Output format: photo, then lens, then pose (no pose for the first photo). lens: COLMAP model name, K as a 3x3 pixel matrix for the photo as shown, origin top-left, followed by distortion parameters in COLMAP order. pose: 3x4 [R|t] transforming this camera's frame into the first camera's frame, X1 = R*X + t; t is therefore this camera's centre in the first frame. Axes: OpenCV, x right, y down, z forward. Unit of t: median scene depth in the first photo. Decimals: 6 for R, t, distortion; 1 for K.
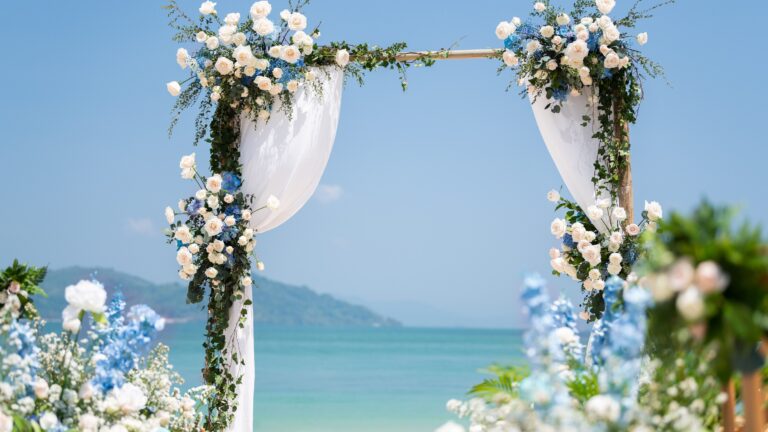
lens RADIAL K [[1634.3, 0, 381.6], [0, 1634.3, 211.9], [0, 0, 1]] dist [-0.015785, 0.000000]
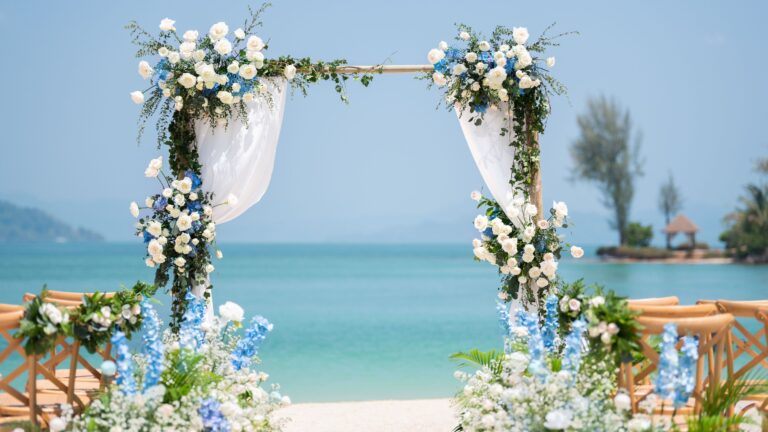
lens RADIAL K [[3041.8, 0, 392.6], [0, 3041.8, 184.1], [0, 0, 1]] dist [0.831753, 0.000000]
pose [[0.991199, -0.010910, 0.131927, -0.238071], [0.003134, 0.998253, 0.059005, -0.143288], [-0.132340, -0.058072, 0.989502, -1.138723]]
